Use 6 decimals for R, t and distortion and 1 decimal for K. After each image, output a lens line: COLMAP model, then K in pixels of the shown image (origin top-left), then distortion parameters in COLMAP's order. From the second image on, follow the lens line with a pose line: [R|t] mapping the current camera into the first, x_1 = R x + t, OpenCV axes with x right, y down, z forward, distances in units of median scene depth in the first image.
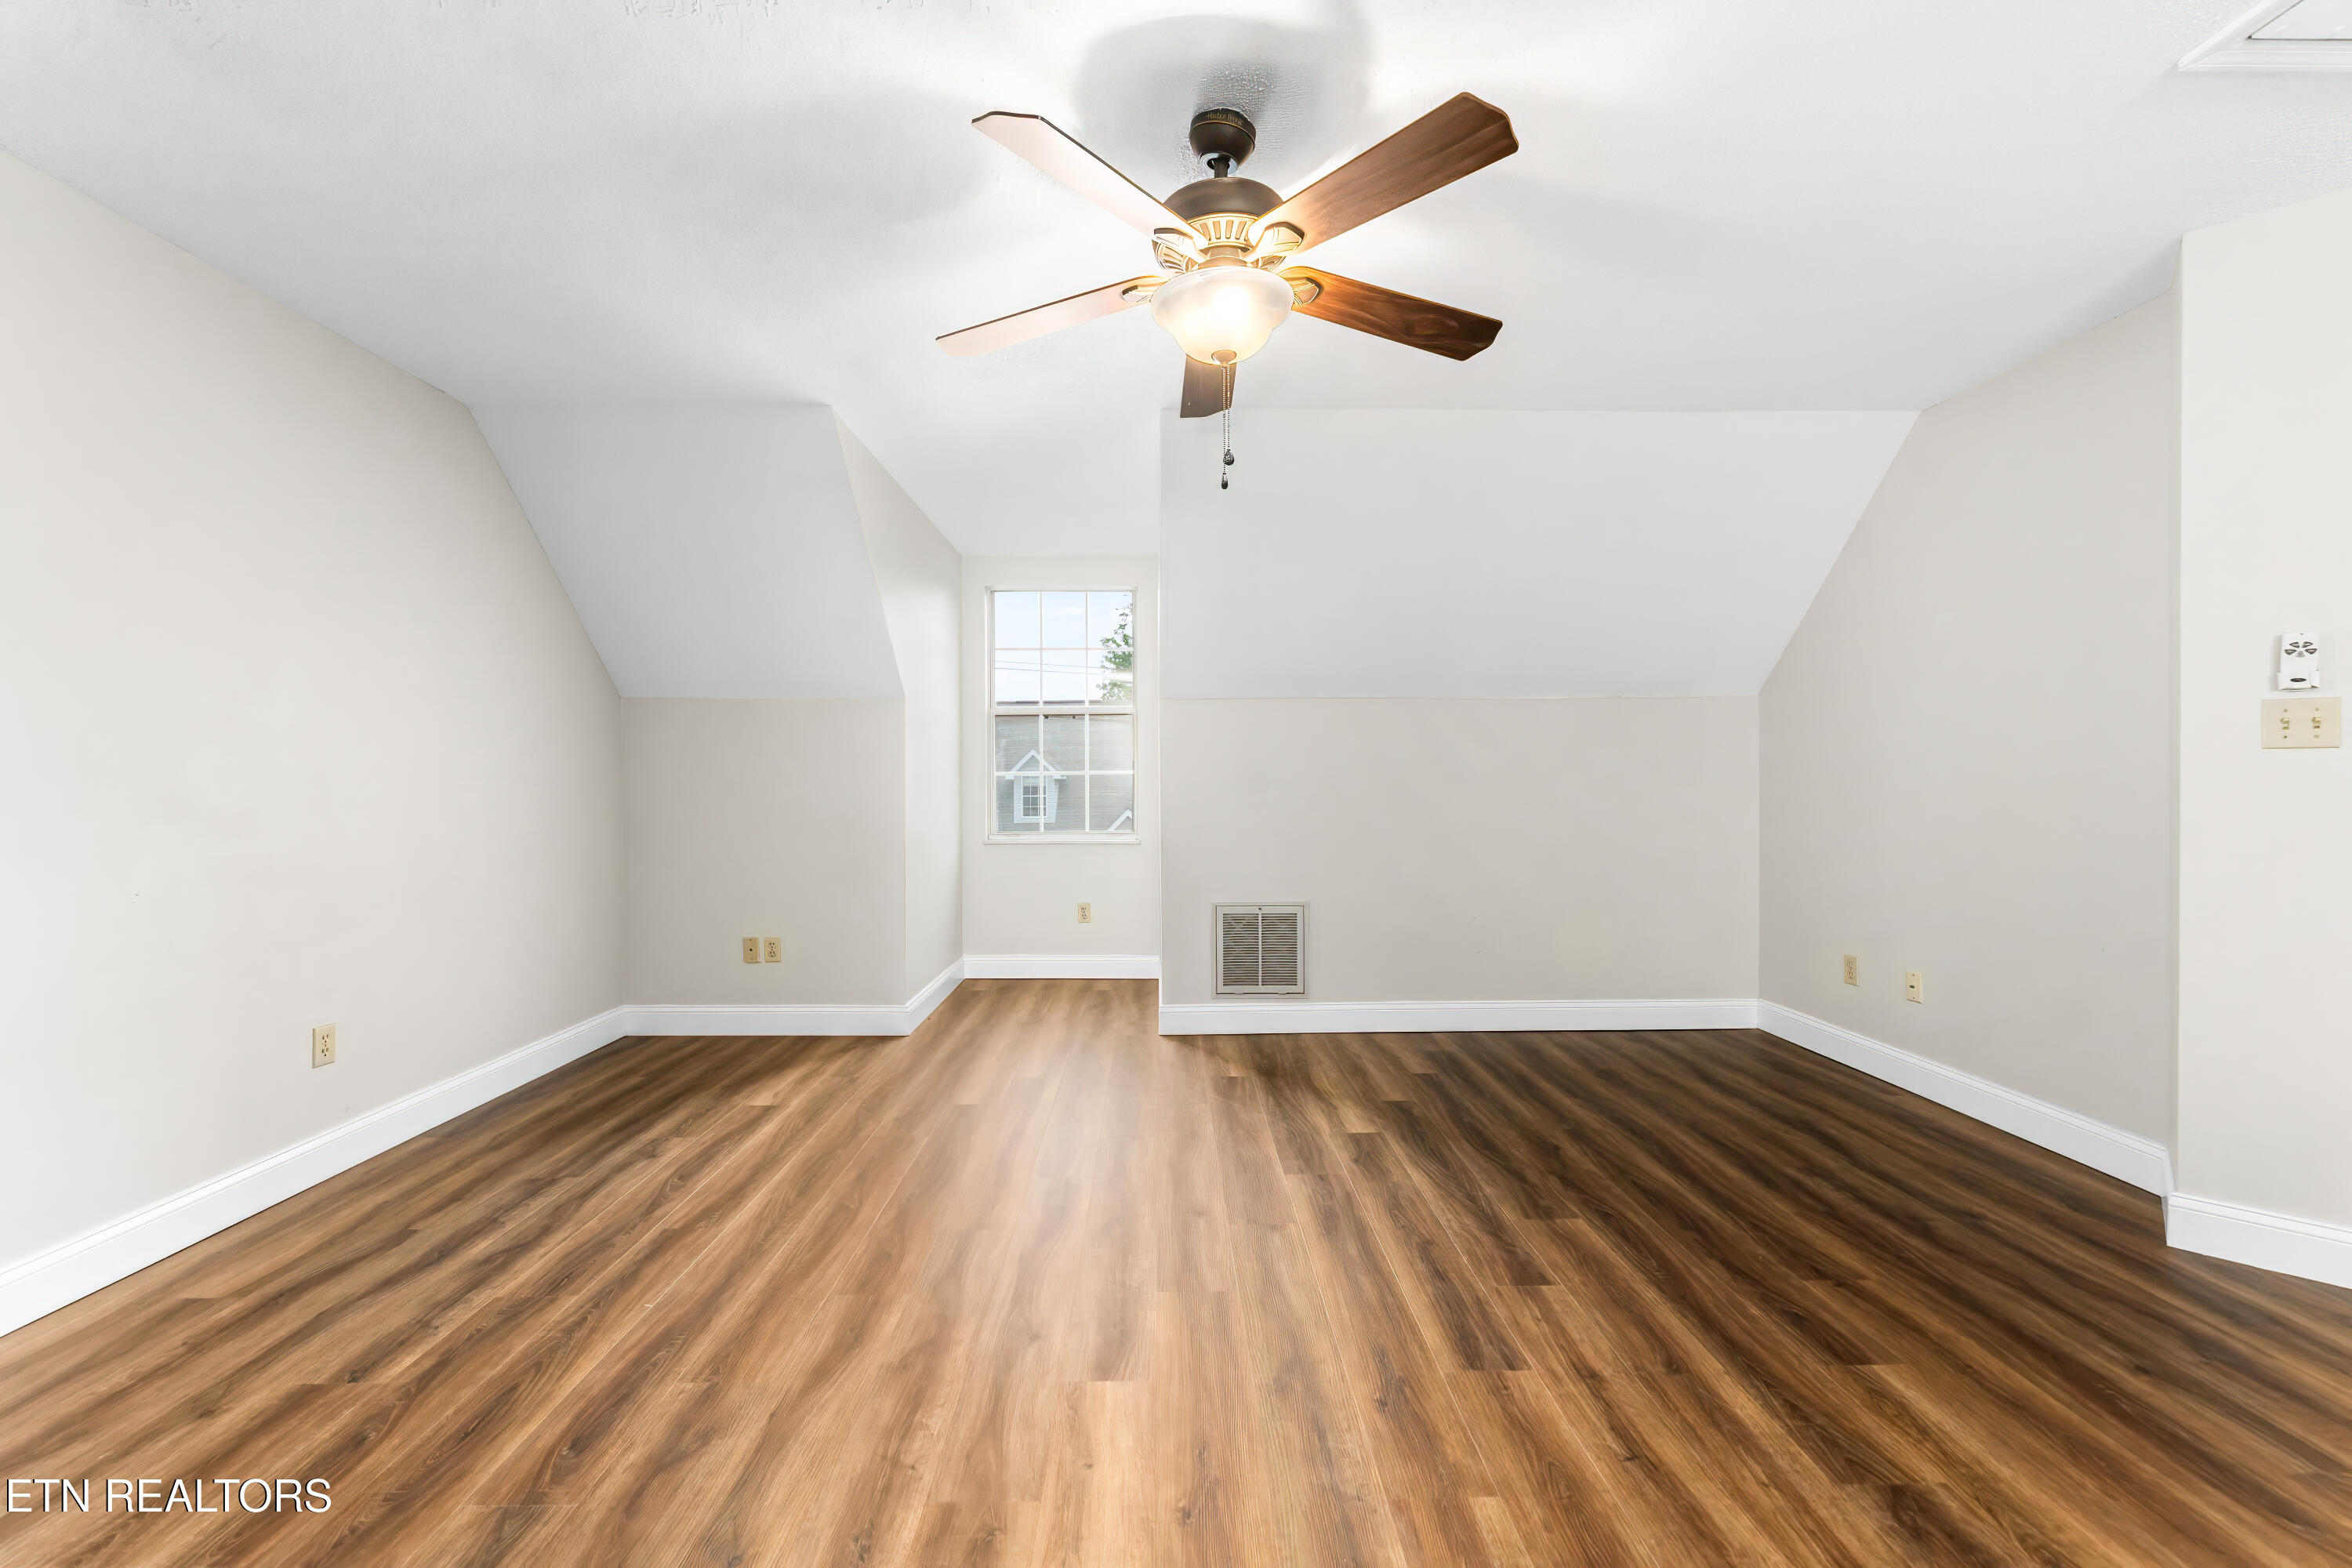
lens RADIAL K [[942.9, 0, 1171.8], [0, 942.9, 782.5], [0, 0, 1]] dist [-0.002079, -0.000203]
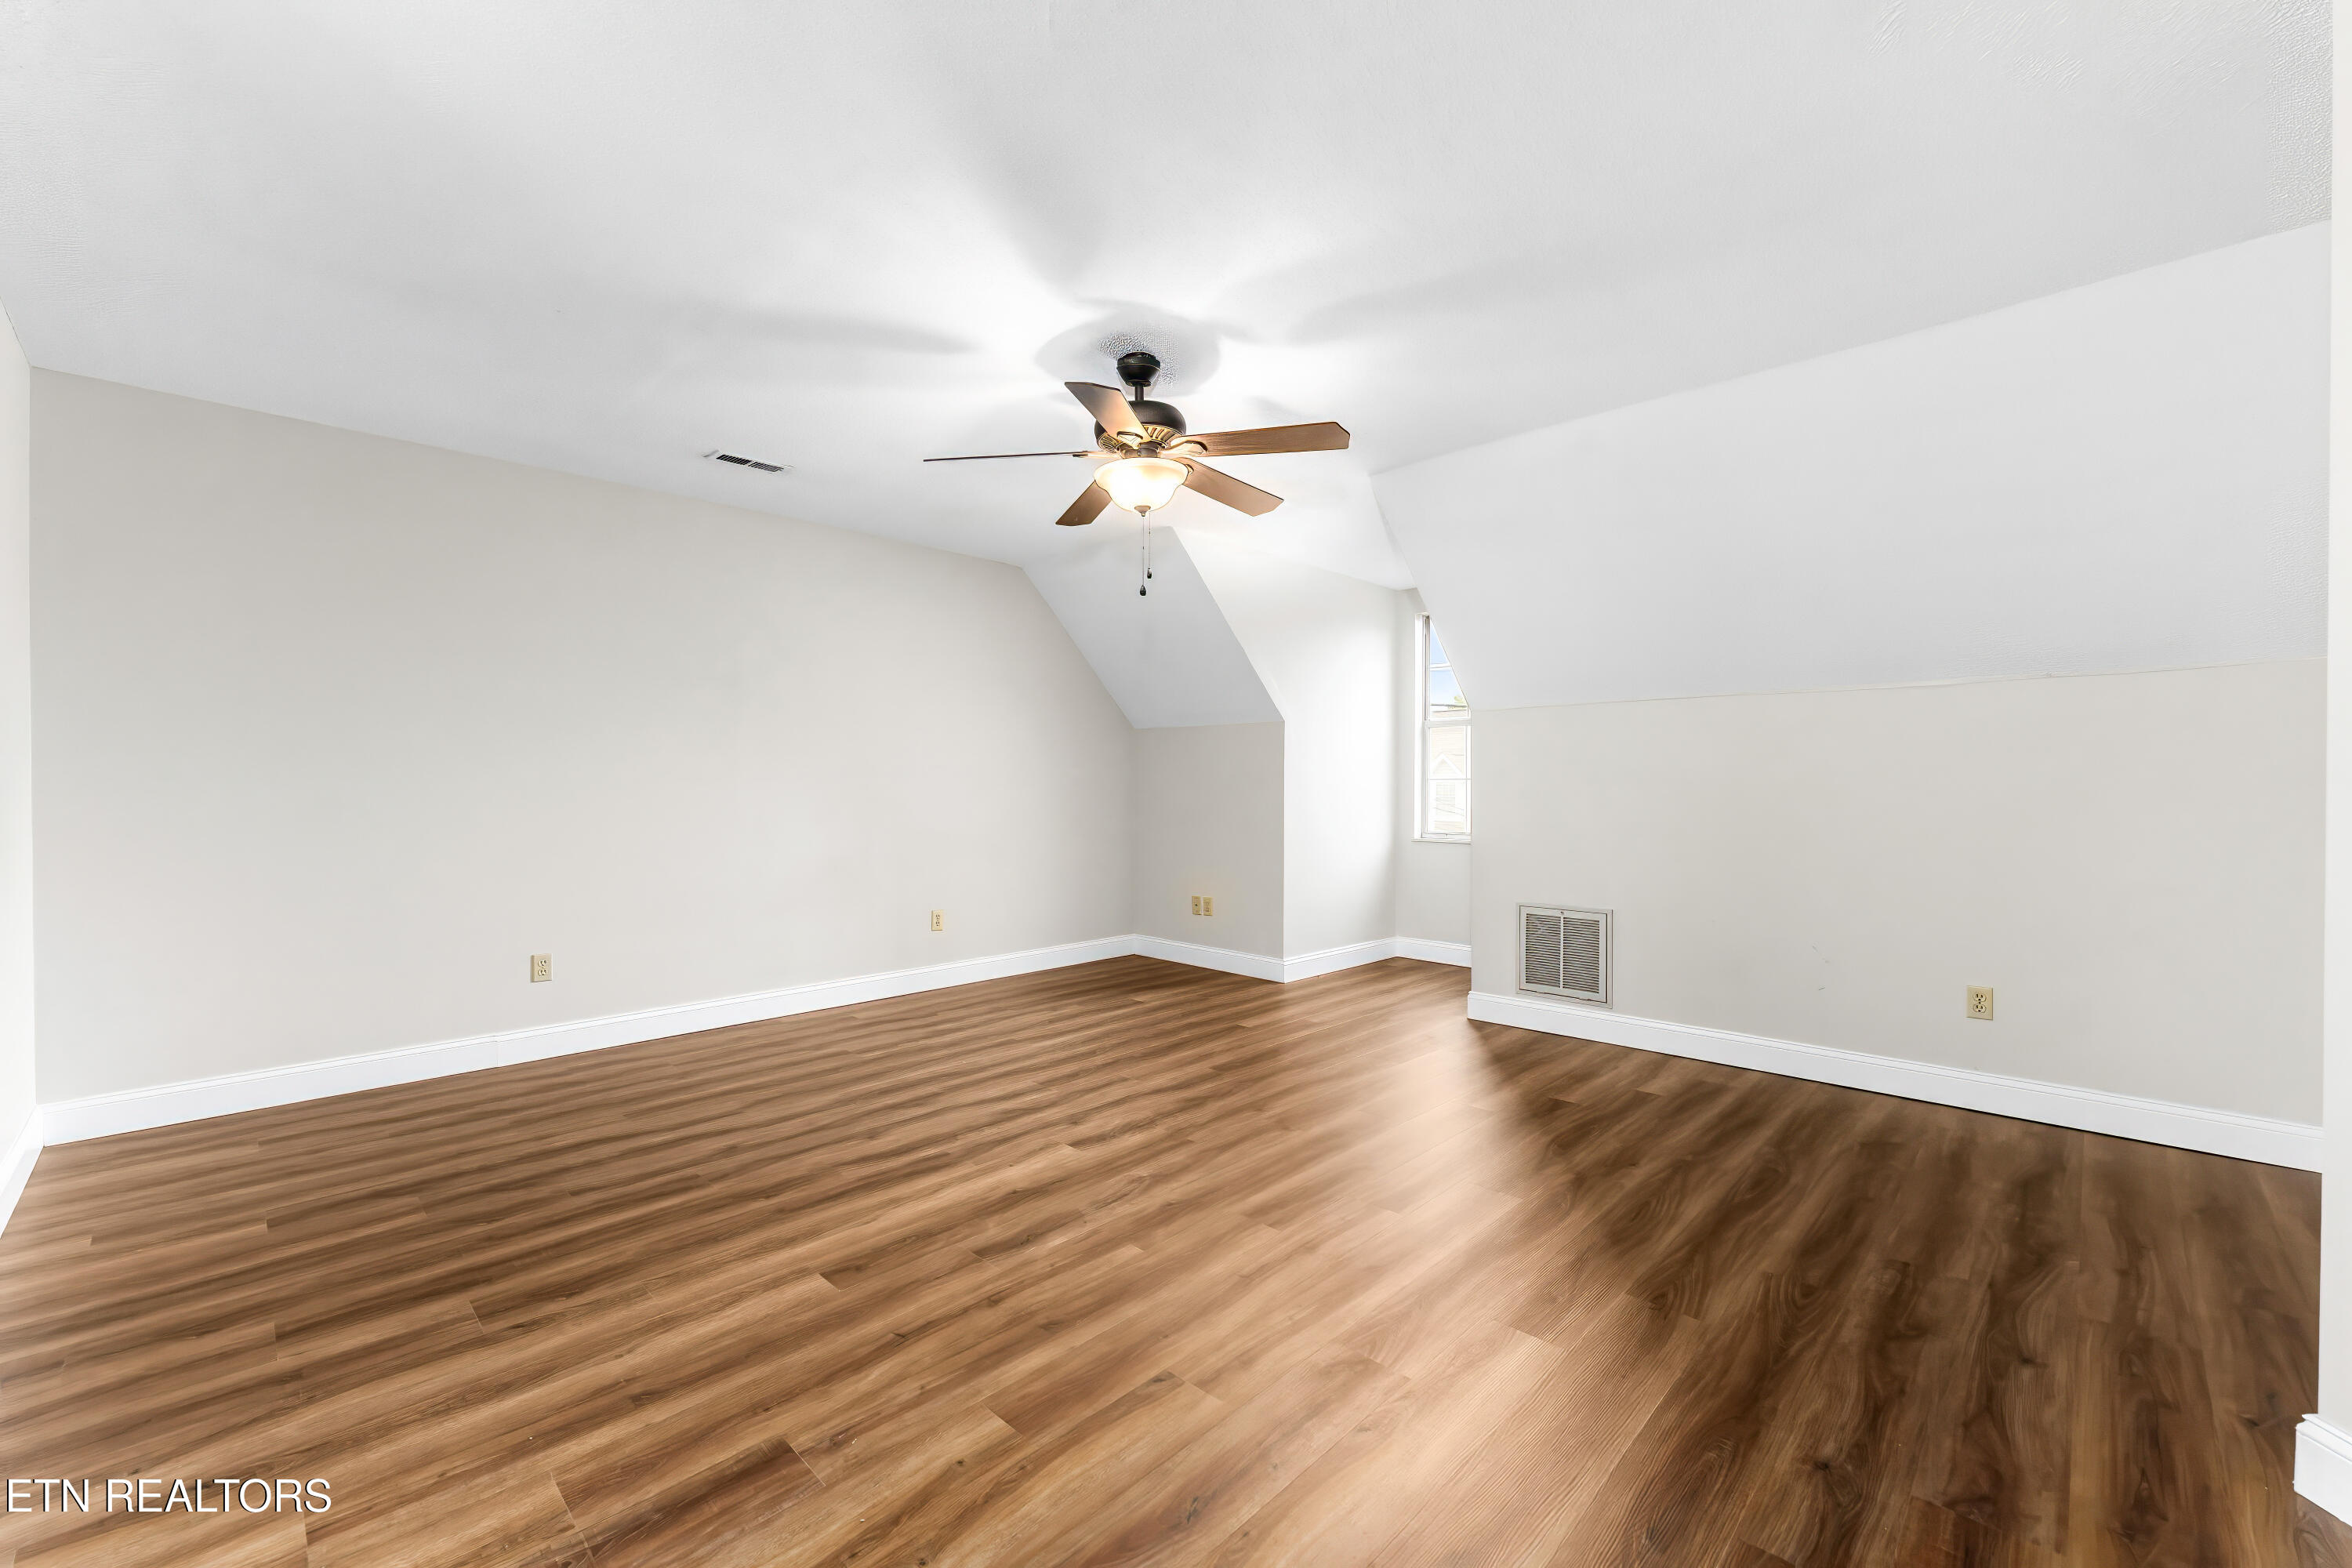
lens RADIAL K [[942.9, 0, 1166.6], [0, 942.9, 799.6], [0, 0, 1]] dist [-0.002079, -0.000203]
pose [[0.700679, 0.013749, -0.713344, 0.840508], [-0.003259, 0.999866, 0.016070, -0.005323], [0.713469, -0.008935, 0.700629, -0.030765]]
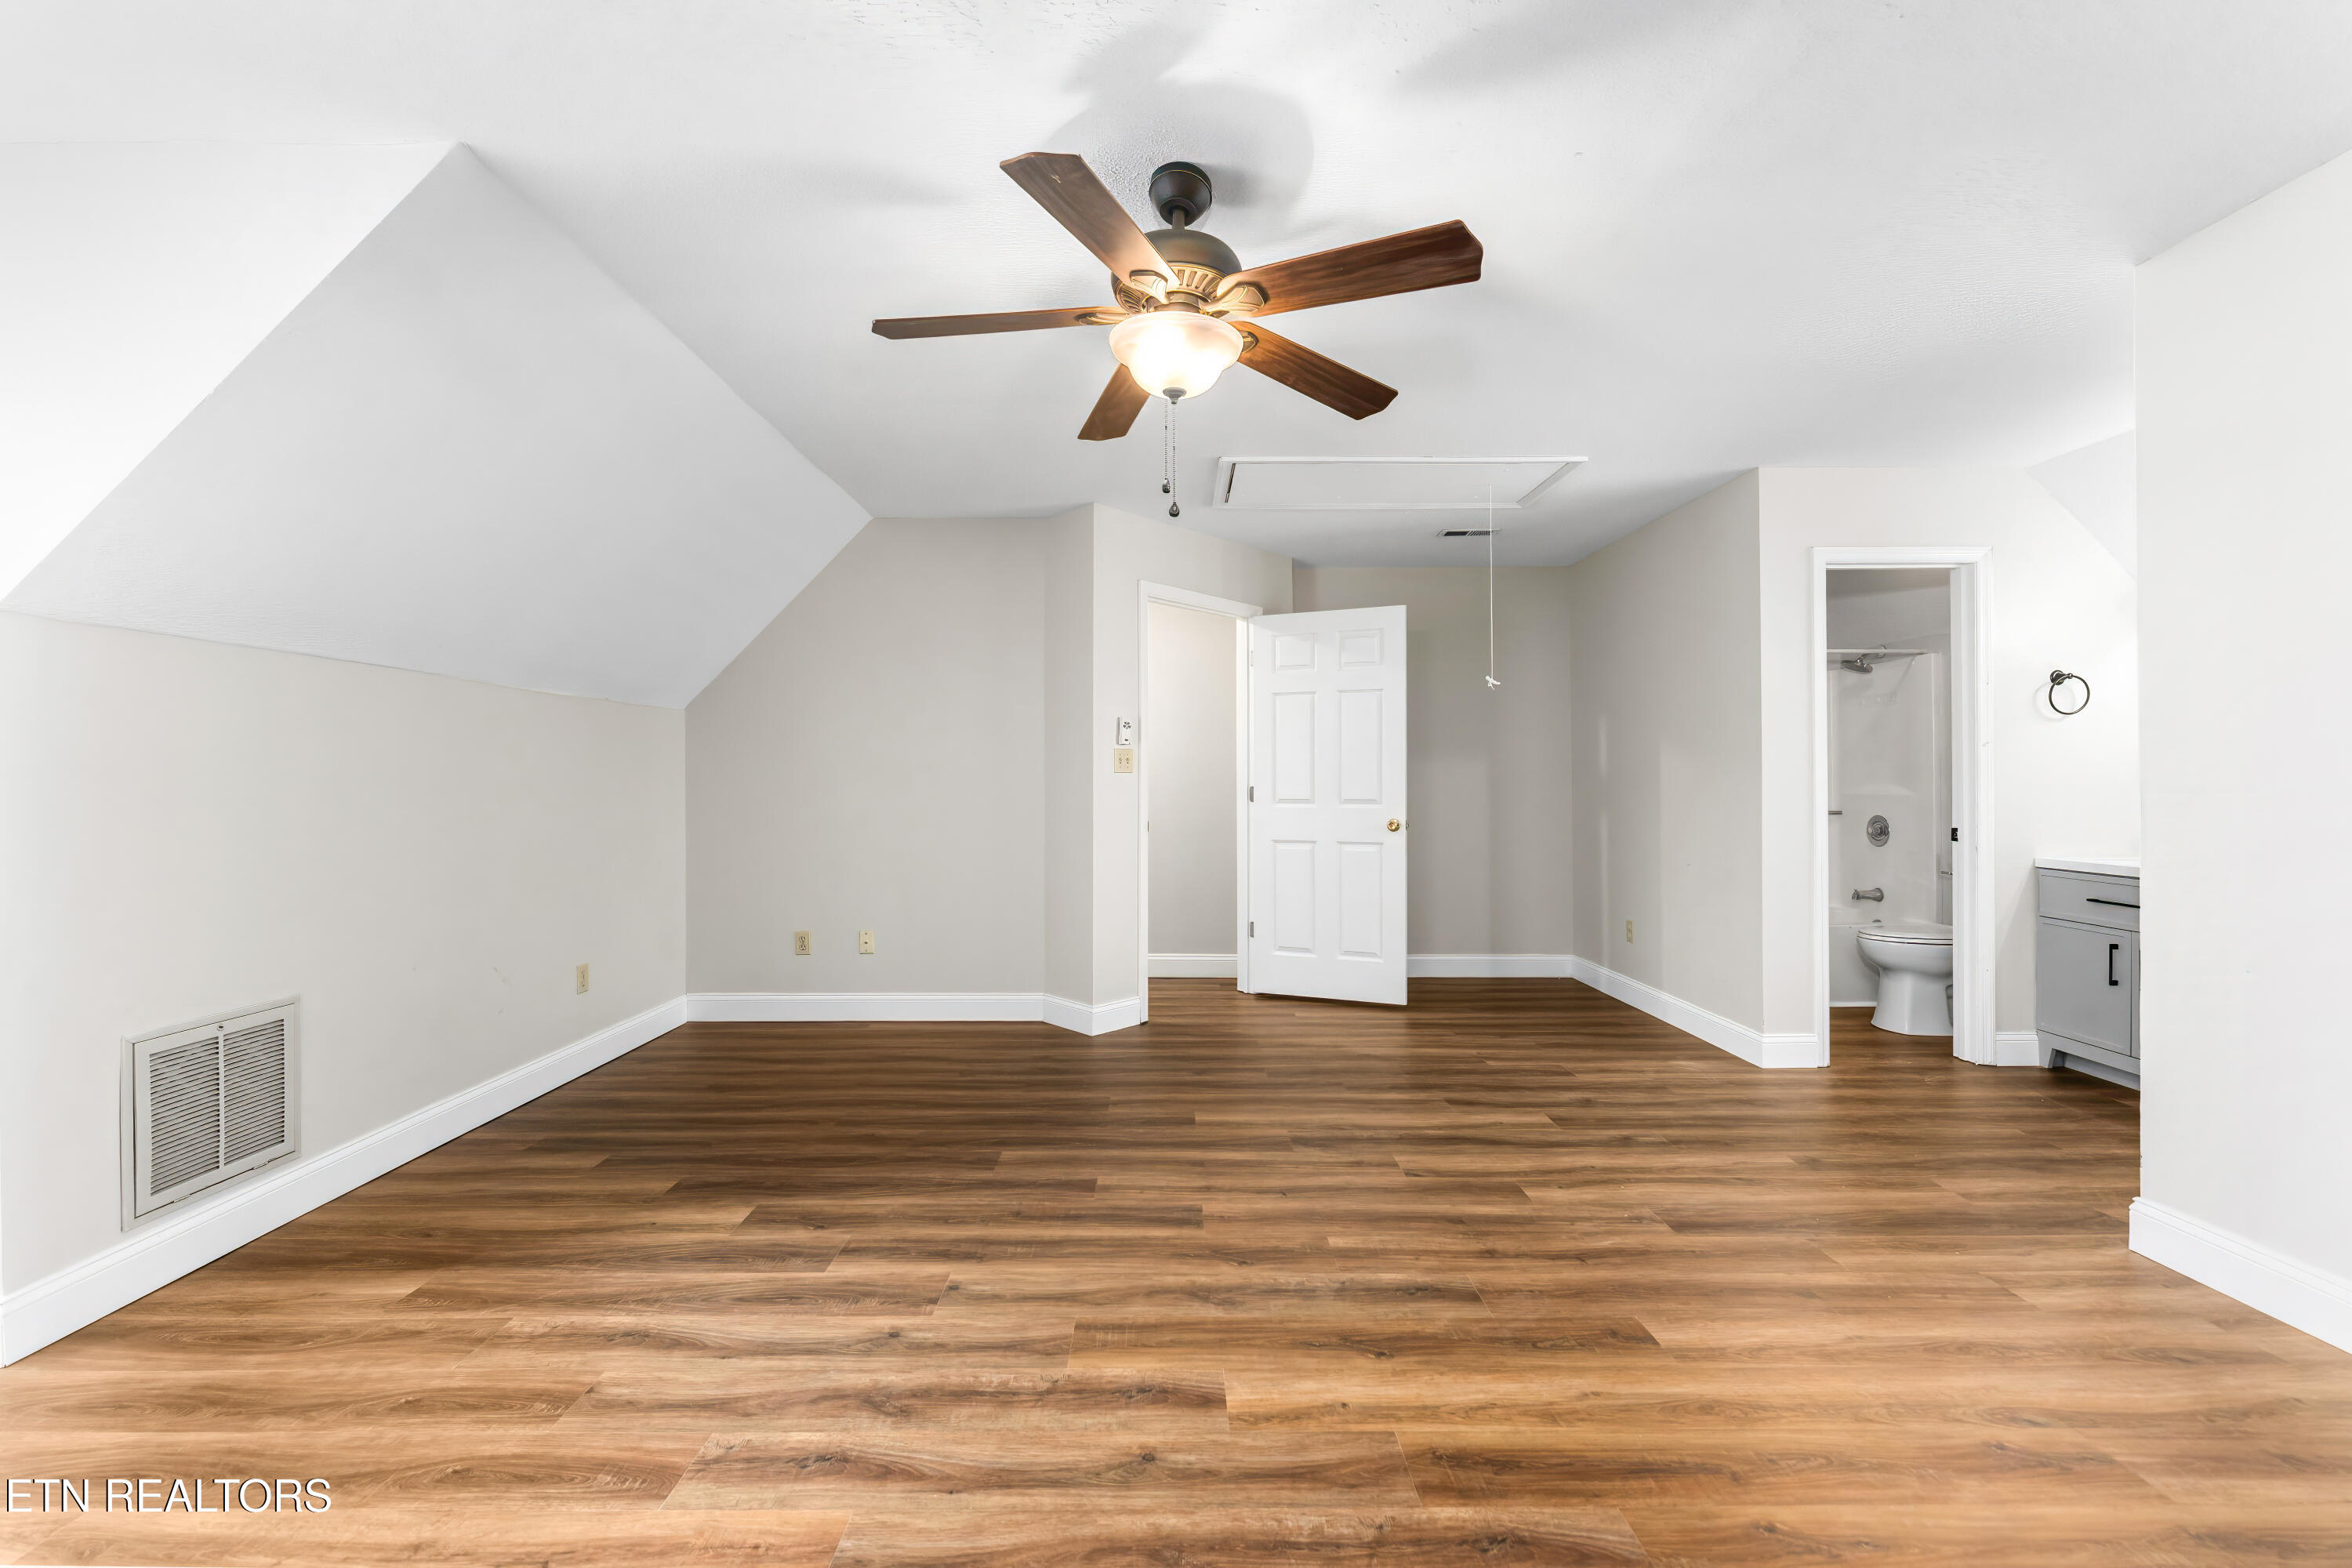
lens RADIAL K [[942.9, 0, 1171.4], [0, 942.9, 785.7], [0, 0, 1]] dist [-0.002079, -0.000203]
pose [[0.013486, 0.000306, 0.999909, -0.723009], [0.004348, 0.999990, -0.000365, -0.006782], [-0.999900, 0.004353, 0.013484, 0.708906]]
